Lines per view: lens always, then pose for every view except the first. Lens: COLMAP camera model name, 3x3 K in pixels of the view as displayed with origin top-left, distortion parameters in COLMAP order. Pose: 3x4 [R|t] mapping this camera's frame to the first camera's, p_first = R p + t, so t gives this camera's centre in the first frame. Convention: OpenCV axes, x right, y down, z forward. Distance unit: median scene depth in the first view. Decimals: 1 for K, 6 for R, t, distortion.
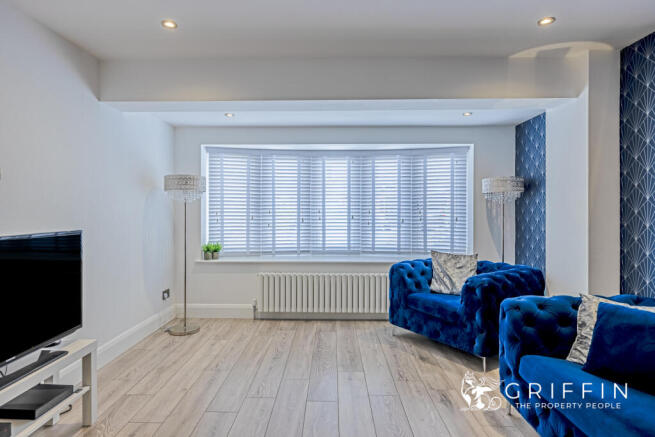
lens RADIAL K [[366.5, 0, 326.0], [0, 366.5, 216.2], [0, 0, 1]] dist [0.006371, -0.003461]
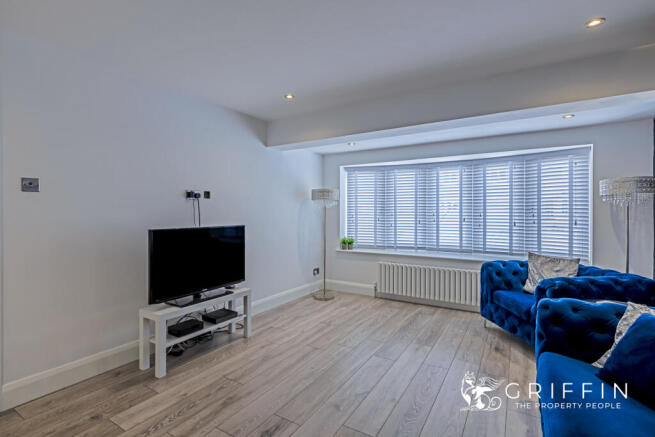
lens RADIAL K [[311.0, 0, 328.5], [0, 311.0, 217.6], [0, 0, 1]] dist [-0.012493, 0.001517]
pose [[0.863982, 0.007567, -0.503465, 0.247013], [-0.008608, 0.999963, 0.000257, -0.000298], [0.503449, 0.004112, 0.864015, -0.043944]]
